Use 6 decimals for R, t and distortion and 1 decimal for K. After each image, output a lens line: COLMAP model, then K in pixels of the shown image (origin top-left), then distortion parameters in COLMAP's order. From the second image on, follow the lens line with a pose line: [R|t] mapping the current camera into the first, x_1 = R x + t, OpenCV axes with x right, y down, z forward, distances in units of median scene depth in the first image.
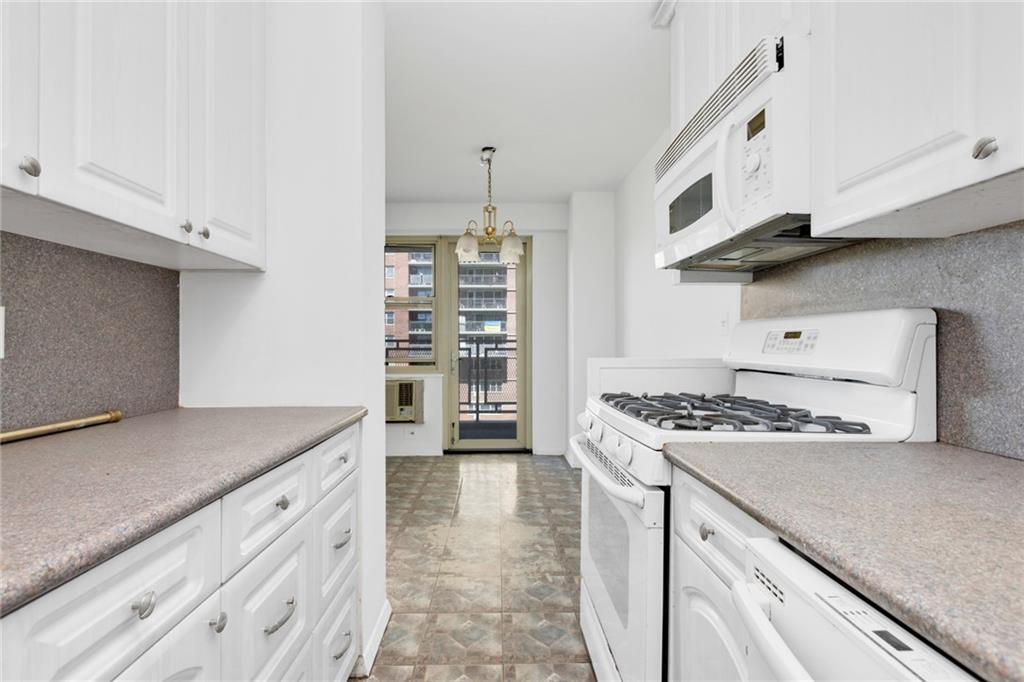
lens RADIAL K [[467.3, 0, 513.4], [0, 467.3, 343.4], [0, 0, 1]] dist [0.001042, -0.001561]
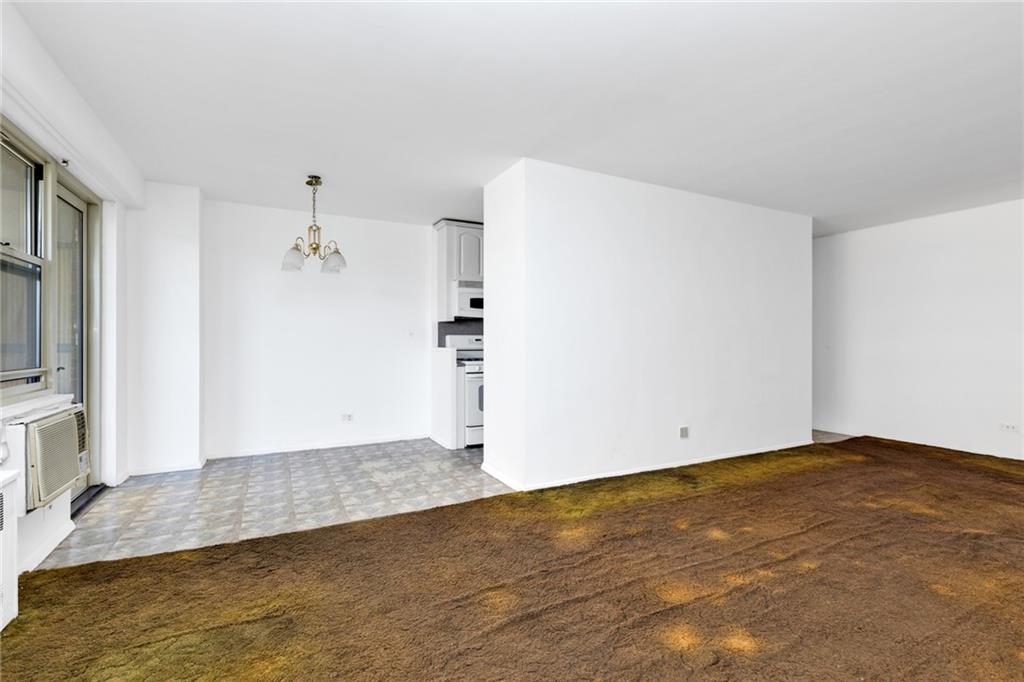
lens RADIAL K [[467.3, 0, 506.7], [0, 467.3, 344.5], [0, 0, 1]] dist [0.001042, -0.001561]
pose [[-0.418618, -0.002372, 0.908159, -0.930504], [0.000463, 0.999996, 0.002826, 0.001967], [-0.908162, 0.001604, -0.418615, 0.742248]]
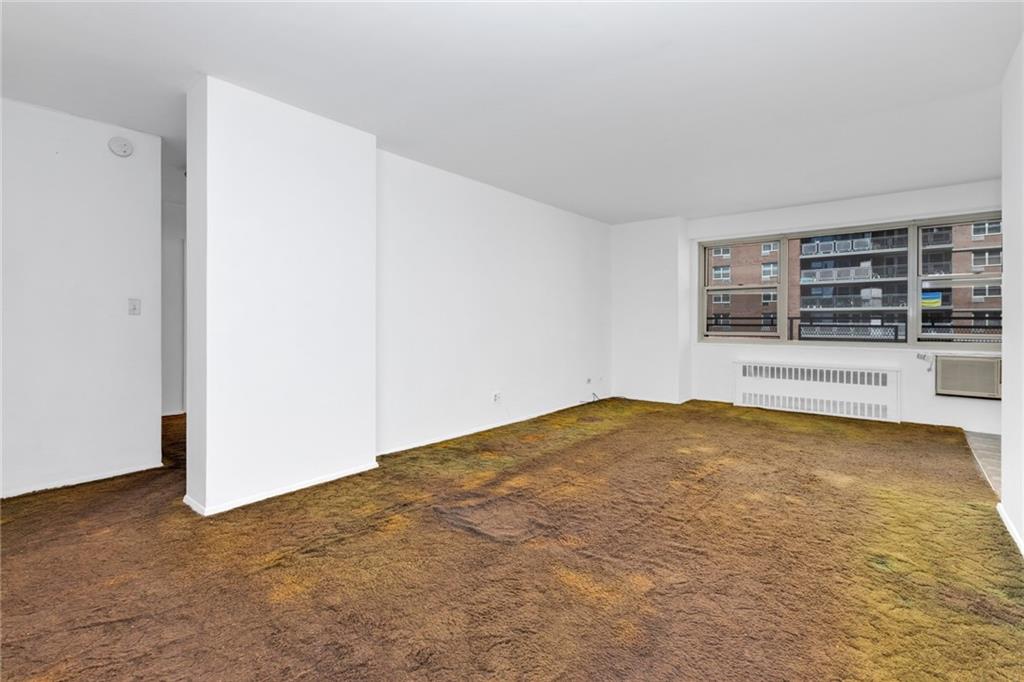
lens RADIAL K [[467.3, 0, 508.4], [0, 467.3, 321.5], [0, 0, 1]] dist [0.001042, -0.001561]
pose [[0.735214, 0.003440, -0.677827, -0.331307], [-0.003051, 0.999994, 0.001767, 0.004276], [0.677829, 0.000769, 0.735220, -0.417417]]
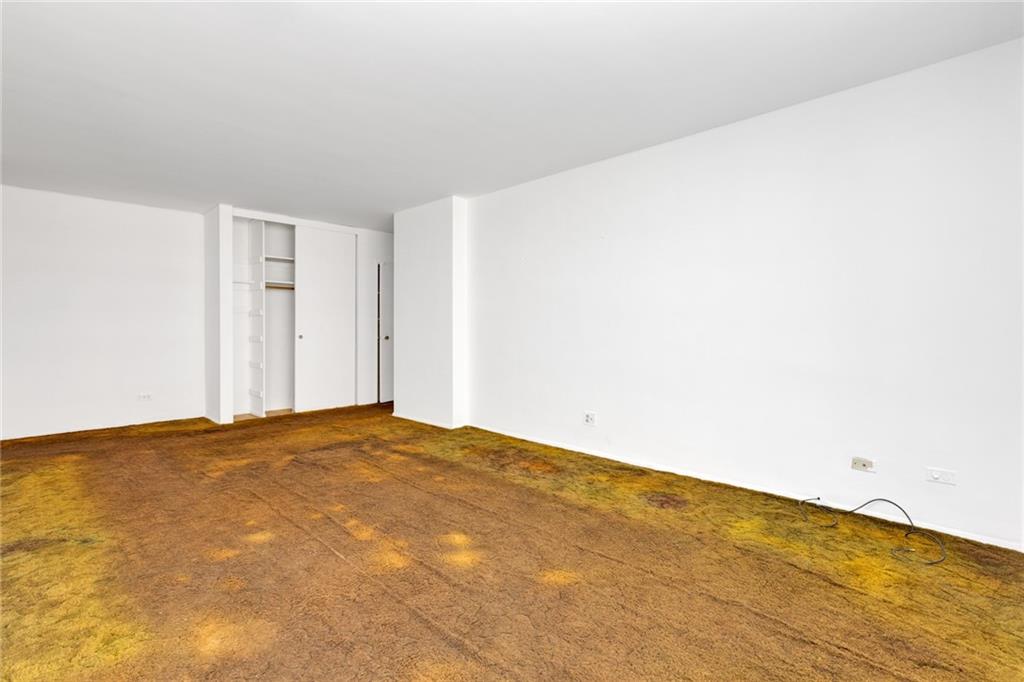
lens RADIAL K [[467.3, 0, 507.2], [0, 467.3, 336.5], [0, 0, 1]] dist [0.001042, -0.001561]
pose [[-0.724895, 0.018557, -0.688609, -0.357644], [0.002590, 0.999703, 0.024214, 0.002794], [0.688854, 0.015770, -0.724729, 0.828557]]
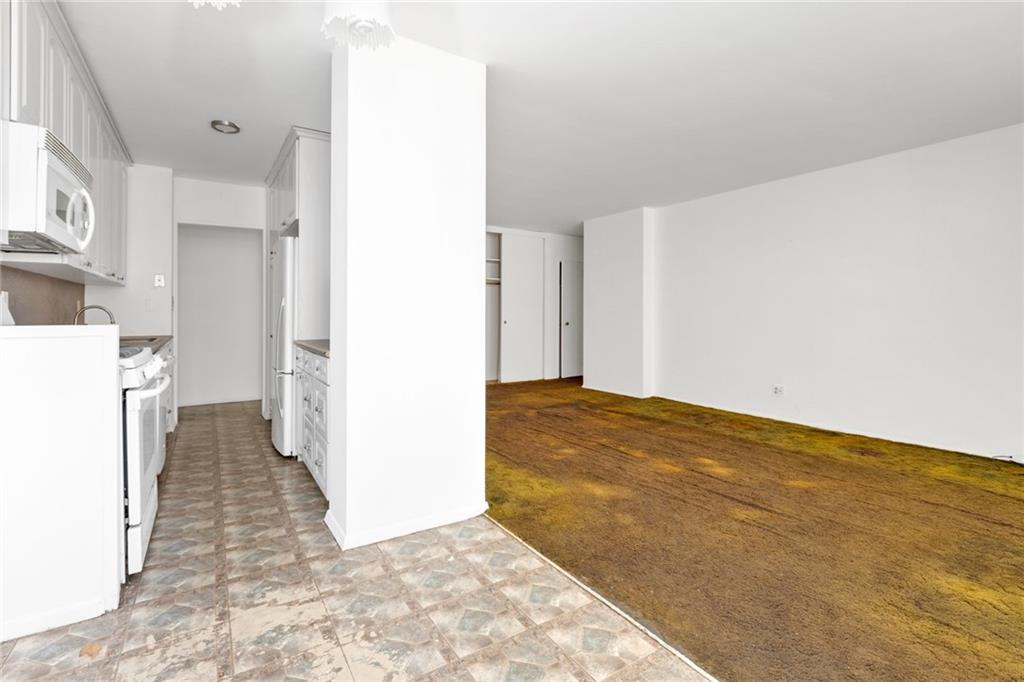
lens RADIAL K [[467.3, 0, 506.7], [0, 467.3, 322.0], [0, 0, 1]] dist [0.001042, -0.001561]
pose [[-0.862160, 0.009934, -0.506539, -0.016415], [0.001093, 0.999842, 0.017749, 0.003659], [0.506635, 0.014749, -0.862034, 0.896851]]
